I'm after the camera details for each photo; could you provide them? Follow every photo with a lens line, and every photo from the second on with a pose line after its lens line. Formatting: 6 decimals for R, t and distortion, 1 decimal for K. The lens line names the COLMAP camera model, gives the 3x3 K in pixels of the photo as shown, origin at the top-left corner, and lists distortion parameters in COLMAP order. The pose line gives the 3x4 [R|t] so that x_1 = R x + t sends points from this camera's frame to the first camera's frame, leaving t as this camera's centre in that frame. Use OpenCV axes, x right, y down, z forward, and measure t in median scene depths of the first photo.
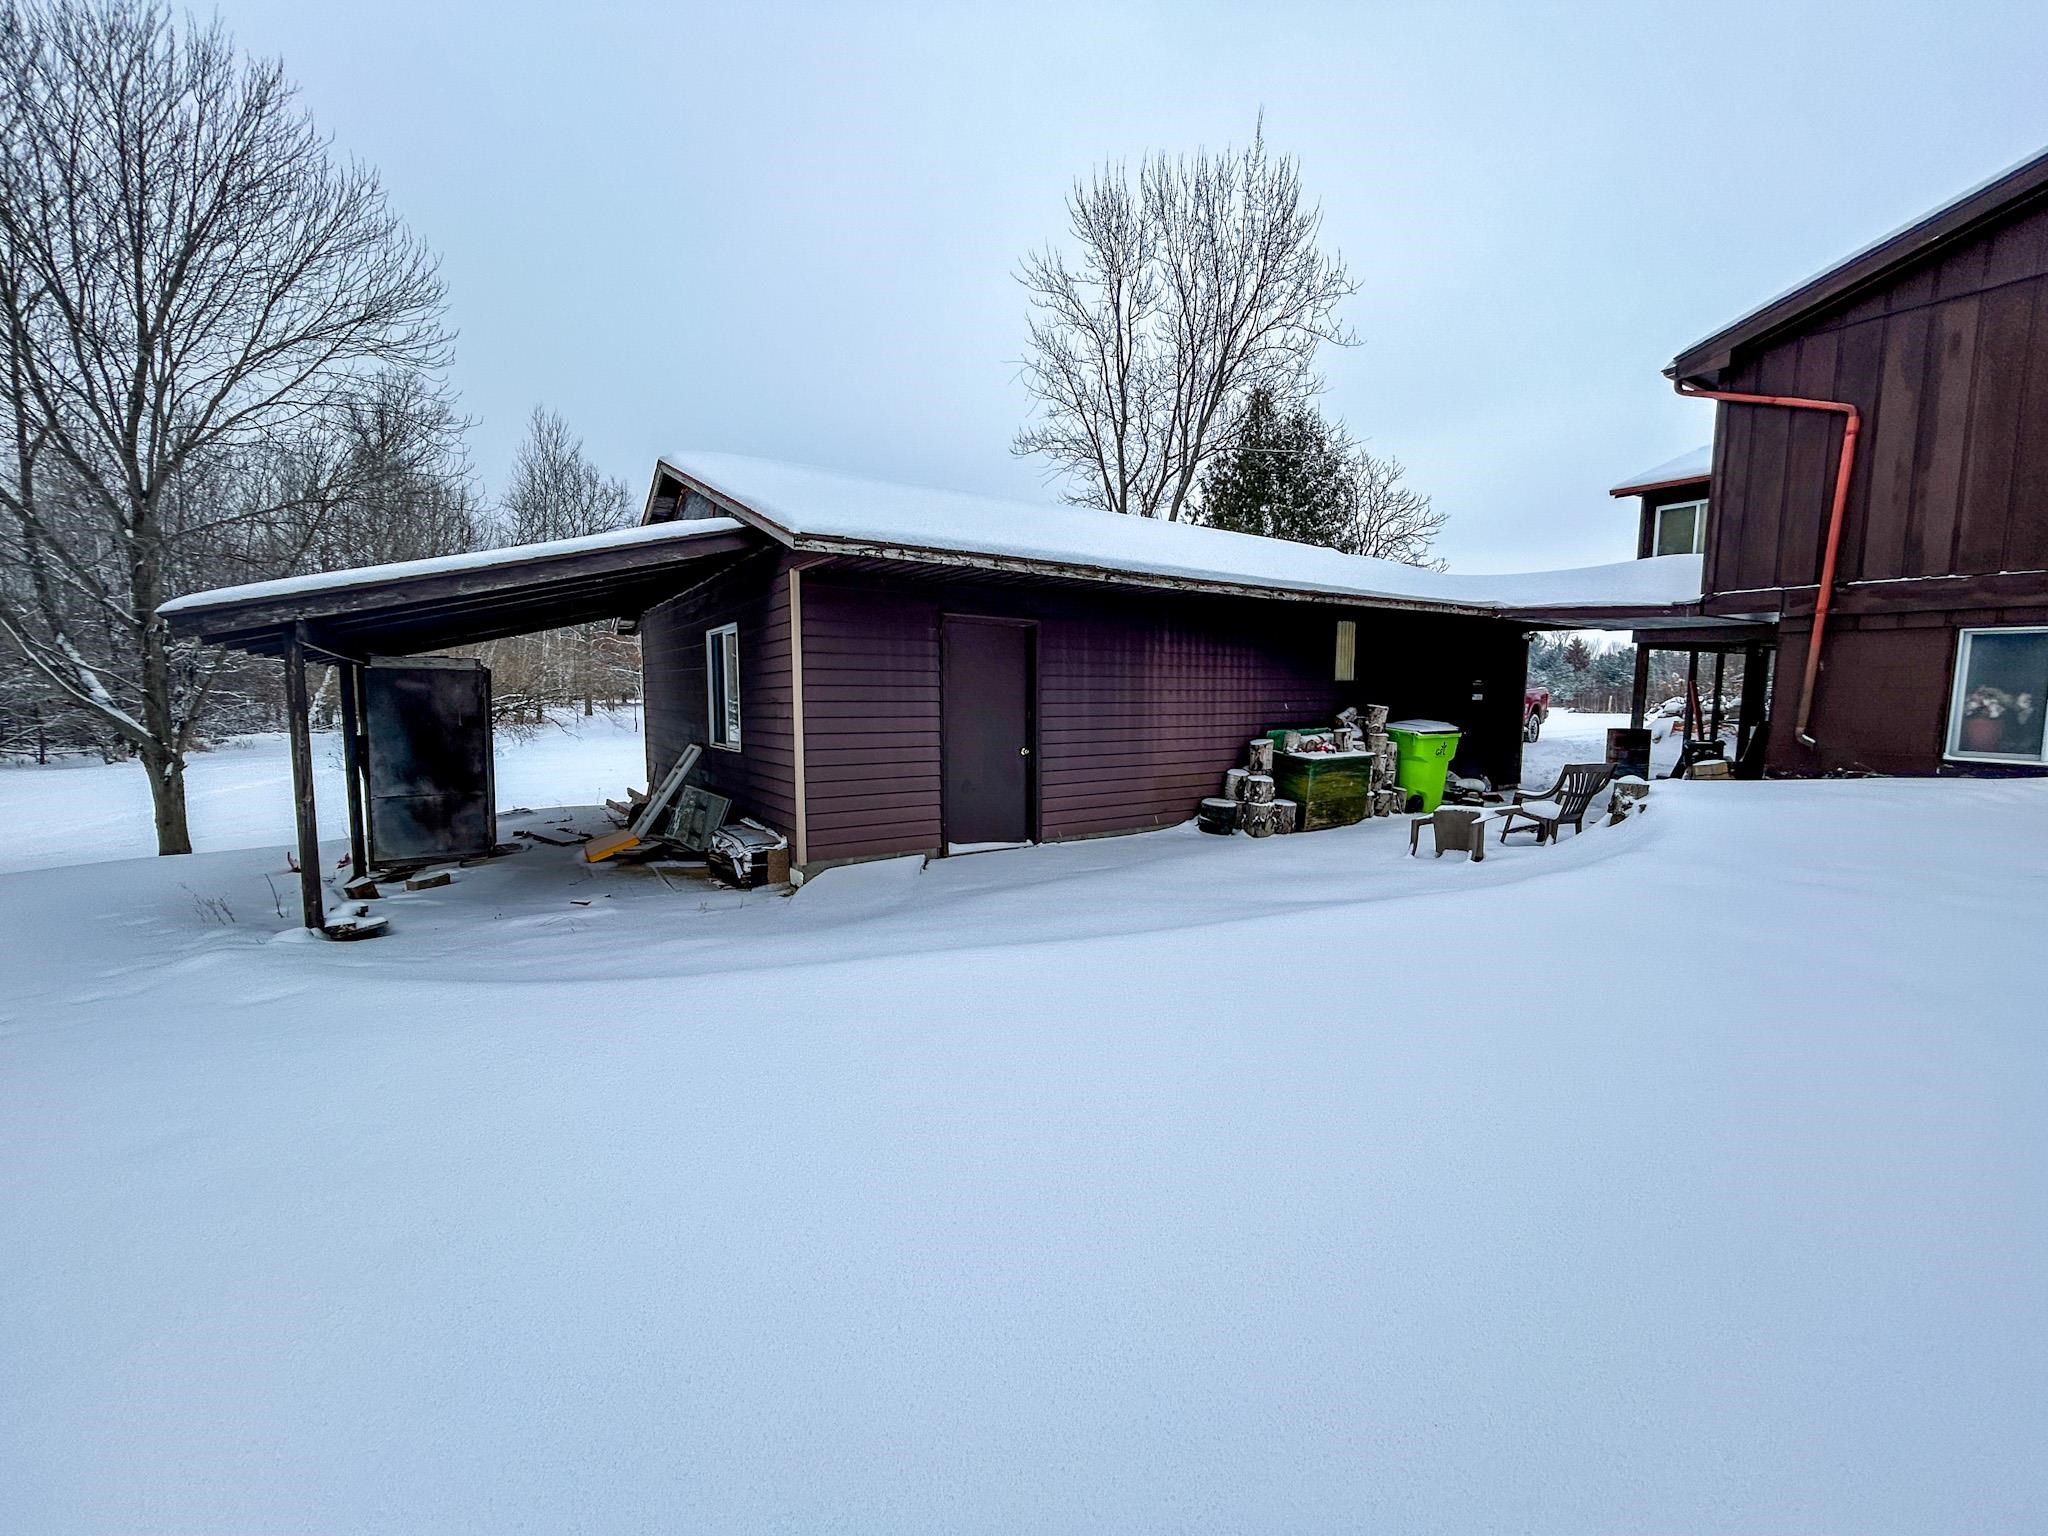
lens RADIAL K [[828.1, 0, 1023.3], [0, 828.1, 765.9], [0, 0, 1]] dist [-0.005272, 0.002048]
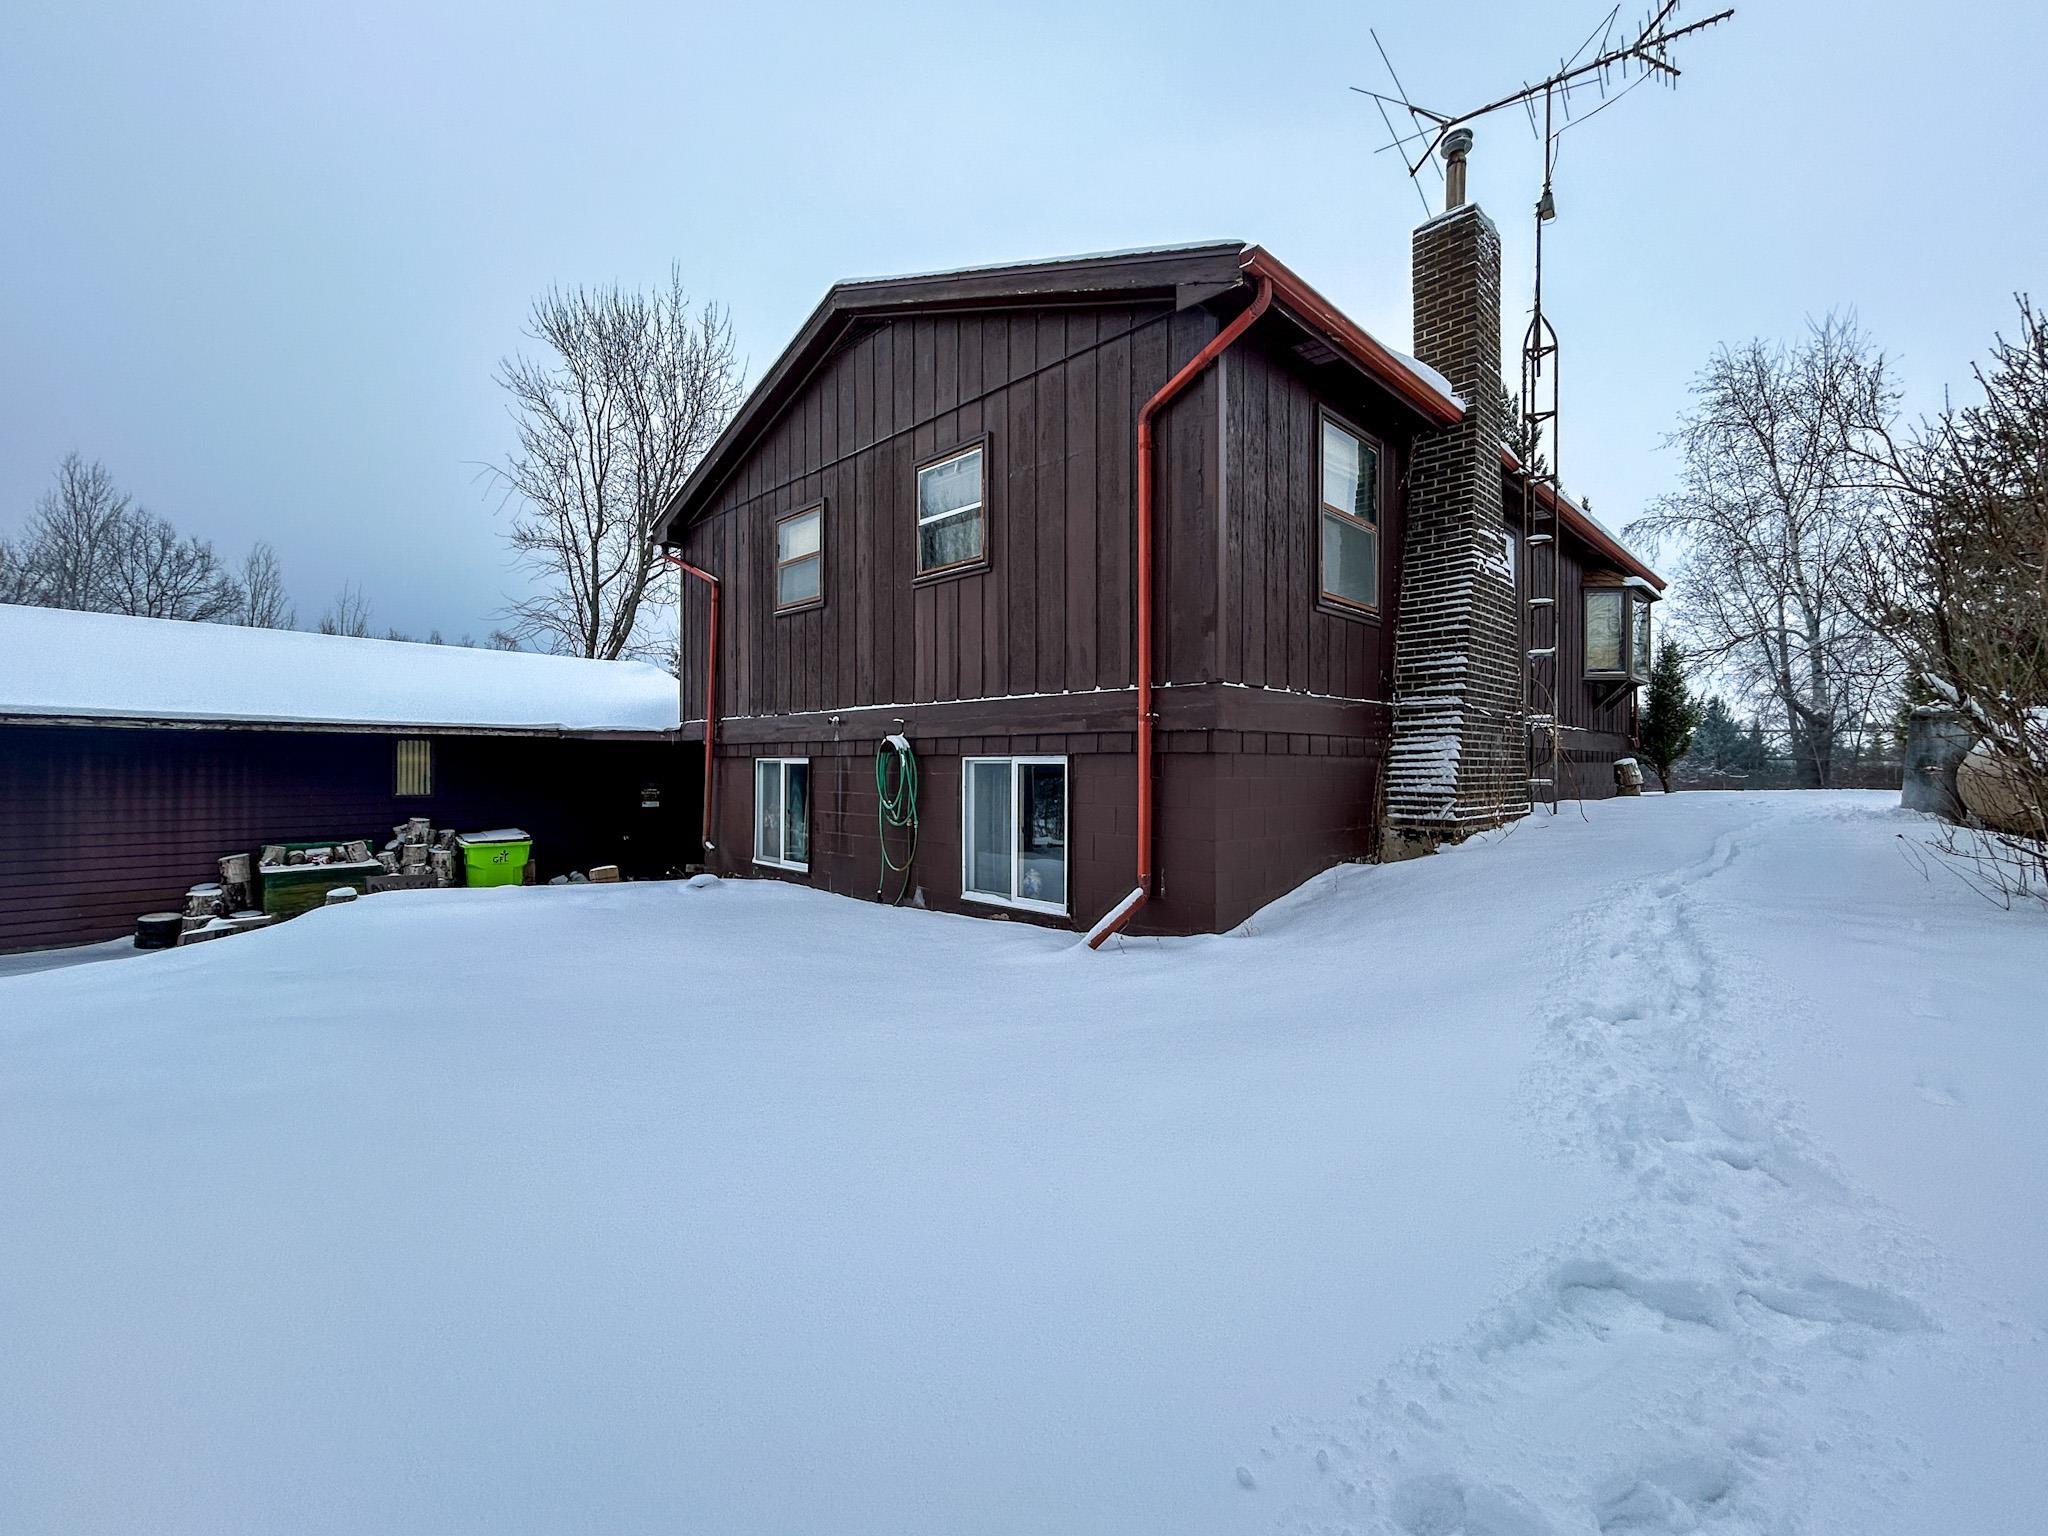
lens RADIAL K [[865.9, 0, 1025.6], [0, 865.9, 764.7], [0, 0, 1]] dist [-0.002492, -0.000154]
pose [[0.975467, -0.000768, 0.220143, 1.078776], [0.023290, 0.994742, -0.099730, -0.012964], [-0.218908, 0.102410, 0.970356, -0.324279]]
